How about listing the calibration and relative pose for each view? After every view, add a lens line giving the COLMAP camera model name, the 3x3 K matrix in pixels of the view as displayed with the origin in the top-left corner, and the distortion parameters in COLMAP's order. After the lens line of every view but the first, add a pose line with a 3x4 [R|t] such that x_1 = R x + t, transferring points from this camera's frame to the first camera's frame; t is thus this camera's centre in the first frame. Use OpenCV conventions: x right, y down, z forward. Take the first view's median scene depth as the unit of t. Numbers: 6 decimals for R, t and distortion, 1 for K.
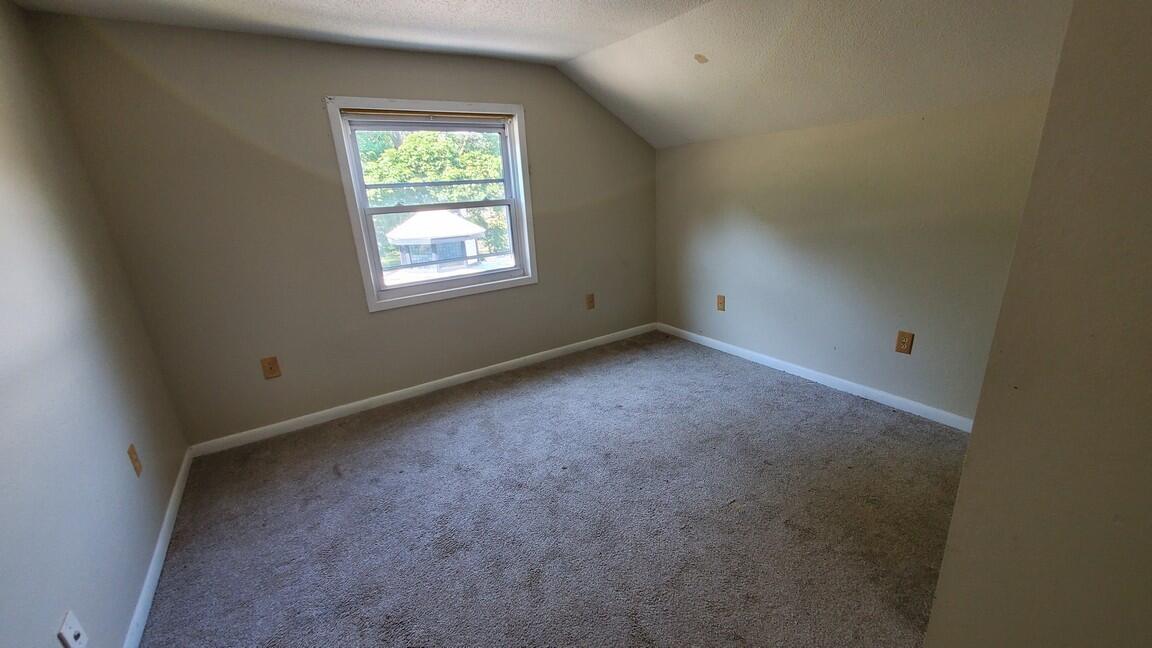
lens RADIAL K [[457.0, 0, 576.0], [0, 457.0, 324.0], [0, 0, 1]] dist [0.000002, -0.000038]
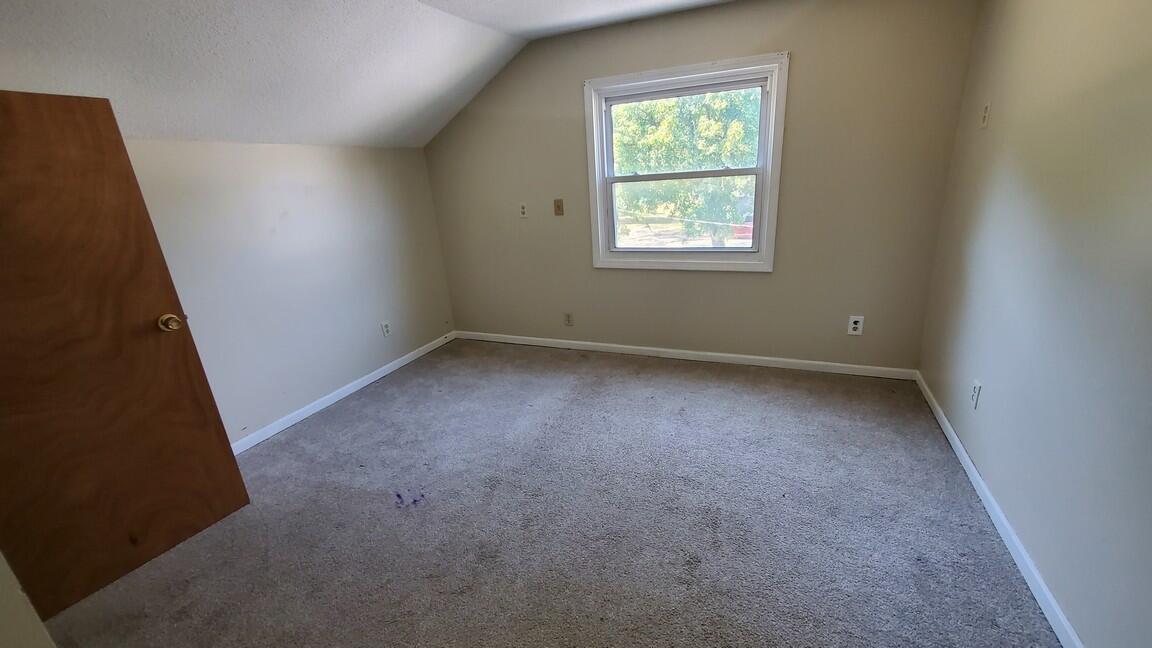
lens RADIAL K [[457.0, 0, 576.0], [0, 457.0, 324.0], [0, 0, 1]] dist [0.000002, -0.000038]
pose [[0.554484, 0.275643, -0.785219, 0.395030], [-0.199247, 0.960081, 0.196329, -0.095242], [0.807990, 0.047591, 0.587271, 0.254127]]
